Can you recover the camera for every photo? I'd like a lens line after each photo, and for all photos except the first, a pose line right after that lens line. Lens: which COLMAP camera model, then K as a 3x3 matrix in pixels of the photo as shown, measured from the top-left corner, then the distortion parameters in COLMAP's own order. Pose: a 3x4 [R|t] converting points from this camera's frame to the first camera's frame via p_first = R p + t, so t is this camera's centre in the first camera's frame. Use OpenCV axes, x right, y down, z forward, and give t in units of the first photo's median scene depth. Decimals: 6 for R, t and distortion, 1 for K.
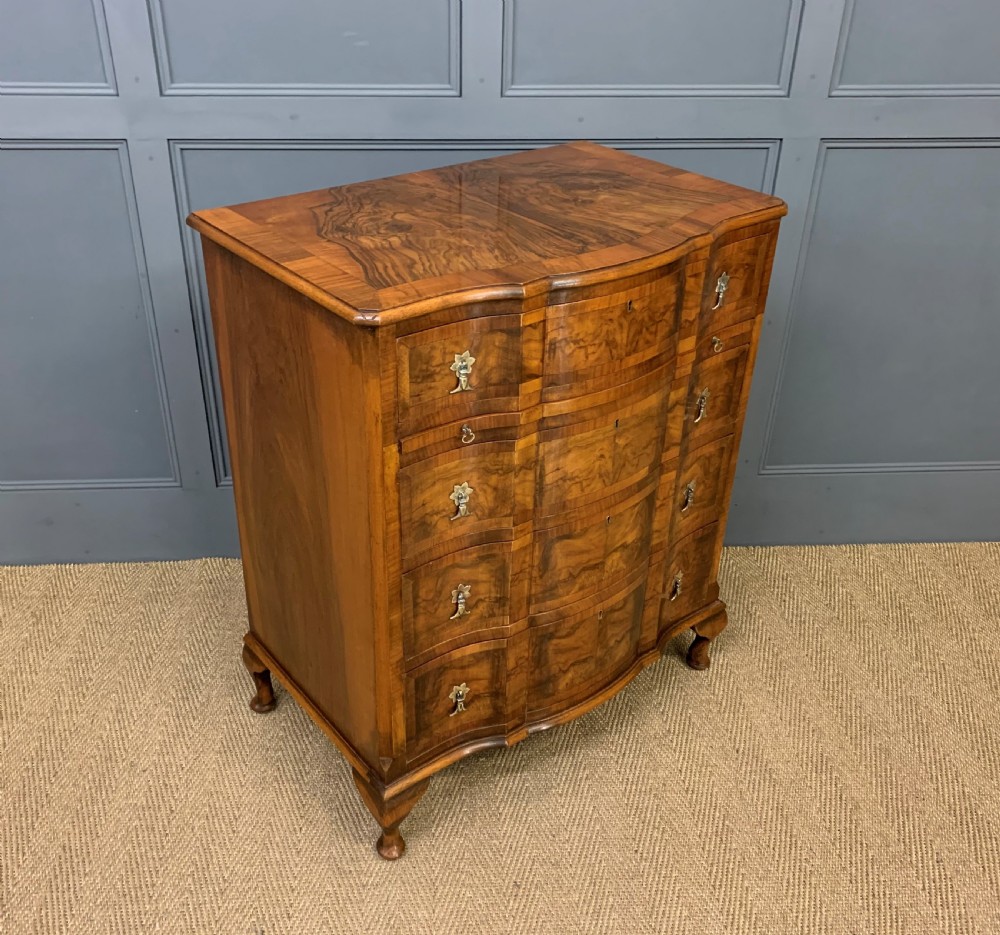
lens RADIAL K [[1033.2, 0, 478.1], [0, 1033.2, 466.2], [0, 0, 1]] dist [0.106085, -0.005014]
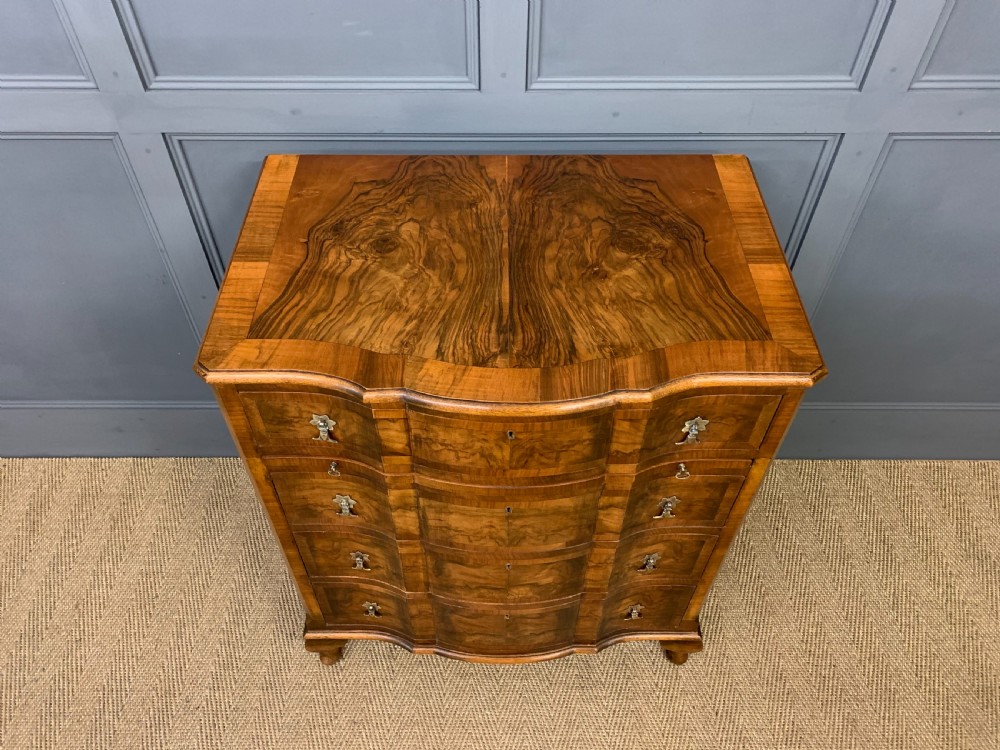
lens RADIAL K [[763.5, 0, 489.5], [0, 763.5, 370.8], [0, 0, 1]] dist [0.136561, -0.221293]
pose [[0.788301, 0.449989, -0.419633, 0.345840], [-0.301625, 0.877058, 0.373887, -0.400806], [0.536287, -0.168164, 0.827114, 0.385357]]
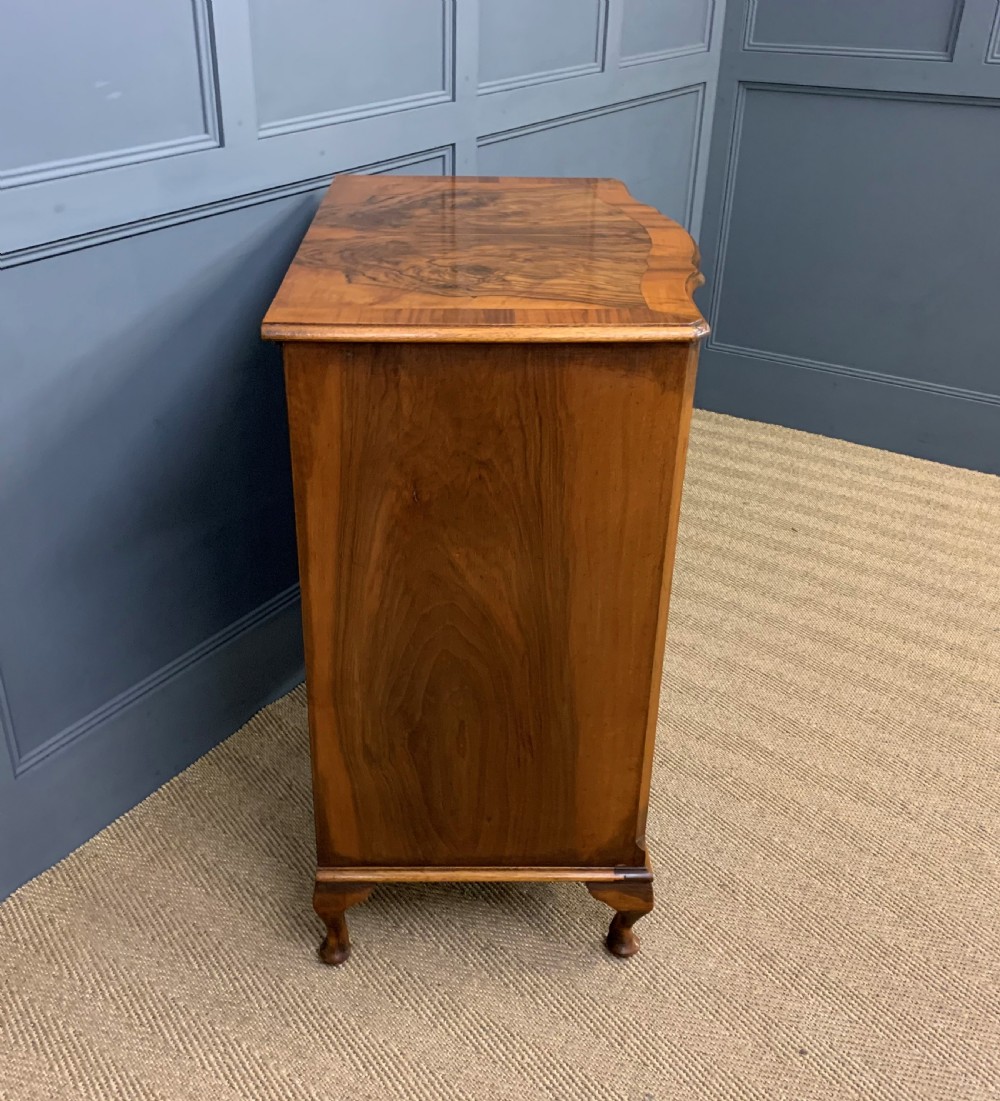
lens RADIAL K [[1163.0, 0, 470.9], [0, 1163.0, 549.8], [0, 0, 1]] dist [0.001808, 0.294358]
pose [[0.600217, -0.395817, 0.695031, -0.776555], [0.410145, 0.898335, 0.157404, -0.162528], [-0.686673, 0.190587, 0.701539, 0.345656]]
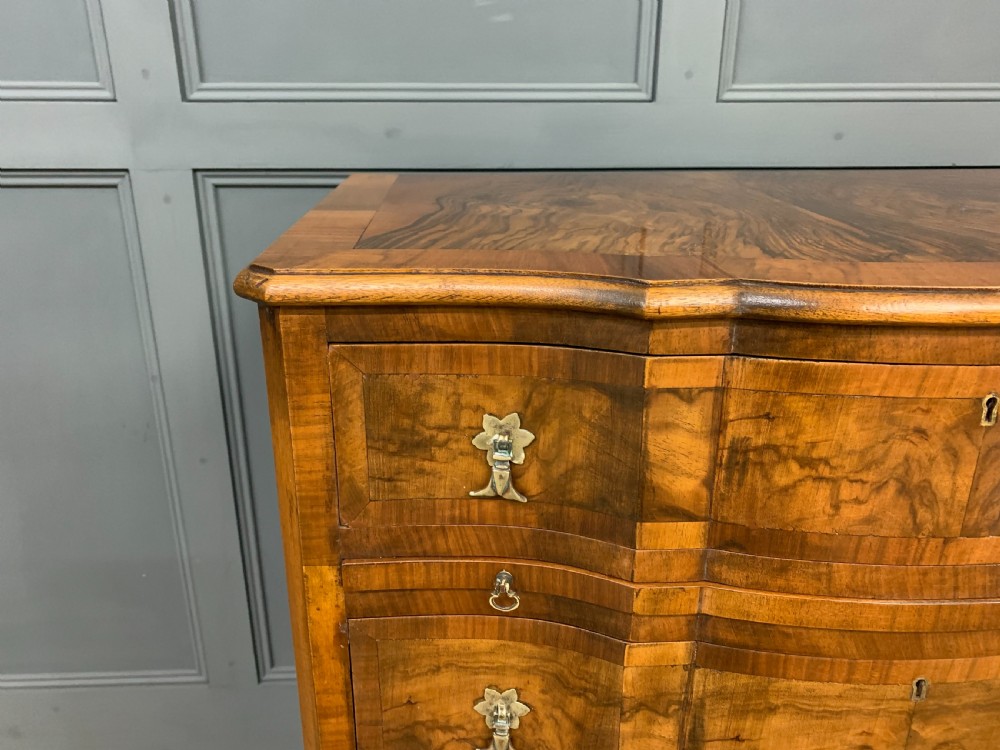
lens RADIAL K [[775.1, 0, 490.2], [0, 775.1, 371.6], [0, 0, 1]] dist [0.051222, -0.056472]
pose [[0.816536, 0.188619, -0.545612, 0.133225], [-0.286419, 0.952955, -0.099201, -0.076686], [0.501233, 0.237275, 0.832146, 0.589031]]
